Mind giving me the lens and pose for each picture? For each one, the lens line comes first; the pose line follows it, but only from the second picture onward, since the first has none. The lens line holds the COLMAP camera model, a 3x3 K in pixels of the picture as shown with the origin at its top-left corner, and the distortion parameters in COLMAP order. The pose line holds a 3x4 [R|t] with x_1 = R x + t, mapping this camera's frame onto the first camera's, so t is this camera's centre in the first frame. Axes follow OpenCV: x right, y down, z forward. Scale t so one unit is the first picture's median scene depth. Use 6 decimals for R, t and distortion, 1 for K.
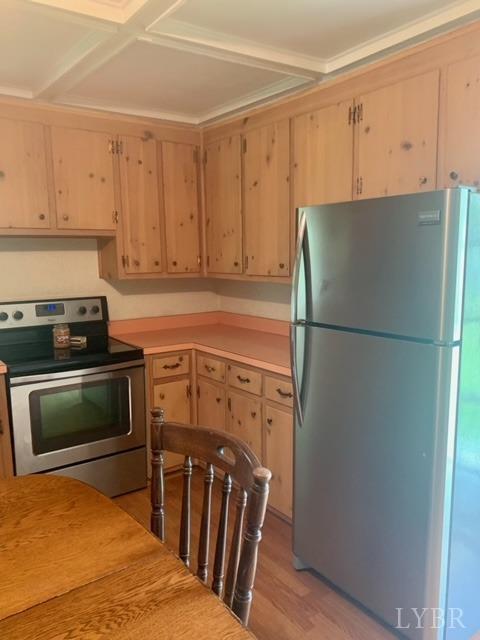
lens RADIAL K [[486.8, 0, 240.0], [0, 486.8, 320.0], [0, 0, 1]] dist [0.167048, -0.407975]
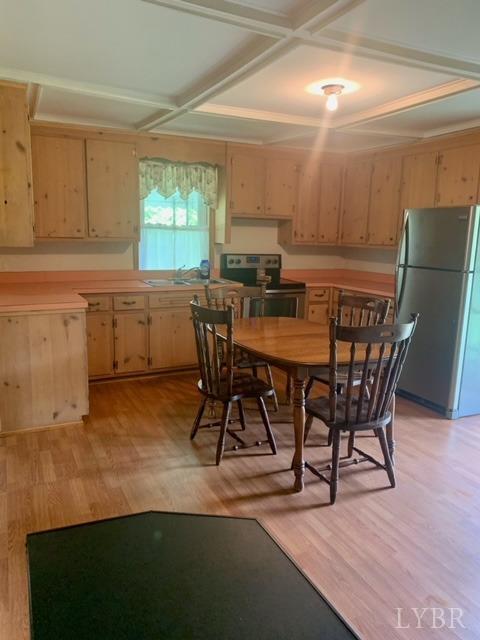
lens RADIAL K [[486.8, 0, 240.0], [0, 486.8, 320.0], [0, 0, 1]] dist [0.167048, -0.407975]
pose [[0.983622, 0.071547, -0.165432, -0.123518], [-0.065375, 0.996957, 0.042465, 0.127511], [0.167967, -0.030954, 0.985307, -0.780595]]
